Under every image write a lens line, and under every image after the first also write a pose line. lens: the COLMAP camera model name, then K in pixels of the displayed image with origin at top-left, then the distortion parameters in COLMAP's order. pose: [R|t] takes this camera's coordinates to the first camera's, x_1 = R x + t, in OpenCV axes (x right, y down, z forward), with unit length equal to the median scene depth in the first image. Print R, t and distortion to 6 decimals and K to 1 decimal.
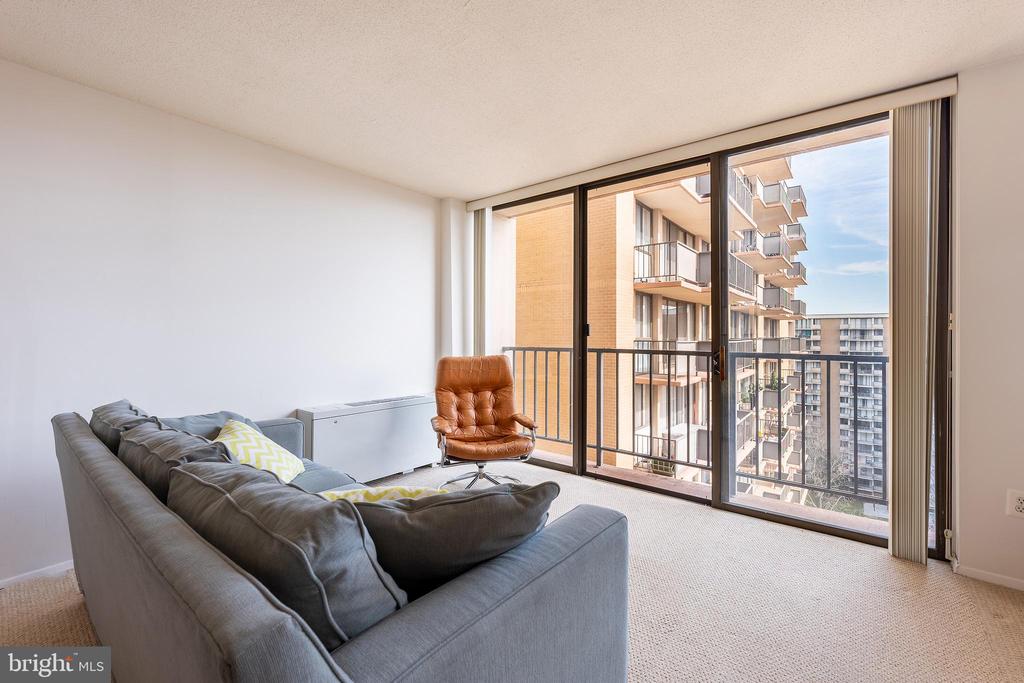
lens RADIAL K [[424.7, 0, 514.1], [0, 424.7, 338.2], [0, 0, 1]] dist [0.003463, 0.000482]
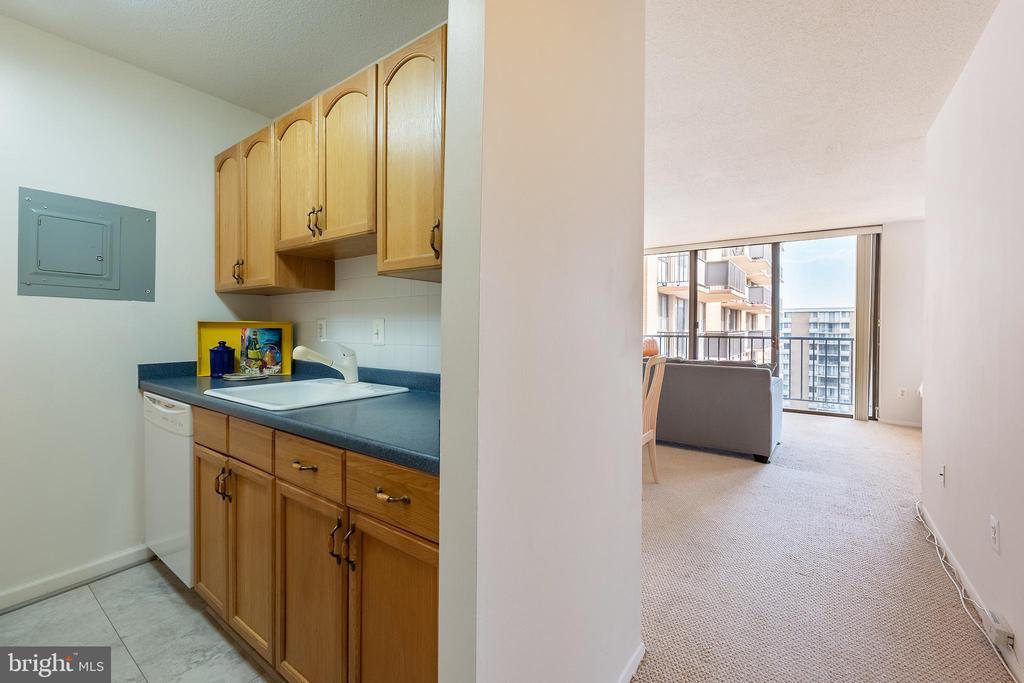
lens RADIAL K [[424.7, 0, 509.4], [0, 424.7, 338.3], [0, 0, 1]] dist [0.003463, 0.000482]
pose [[0.999202, -0.000857, 0.039937, -0.179879], [0.000183, 0.999858, 0.016878, 0.001312], [-0.039946, -0.016857, 0.999060, -0.204591]]
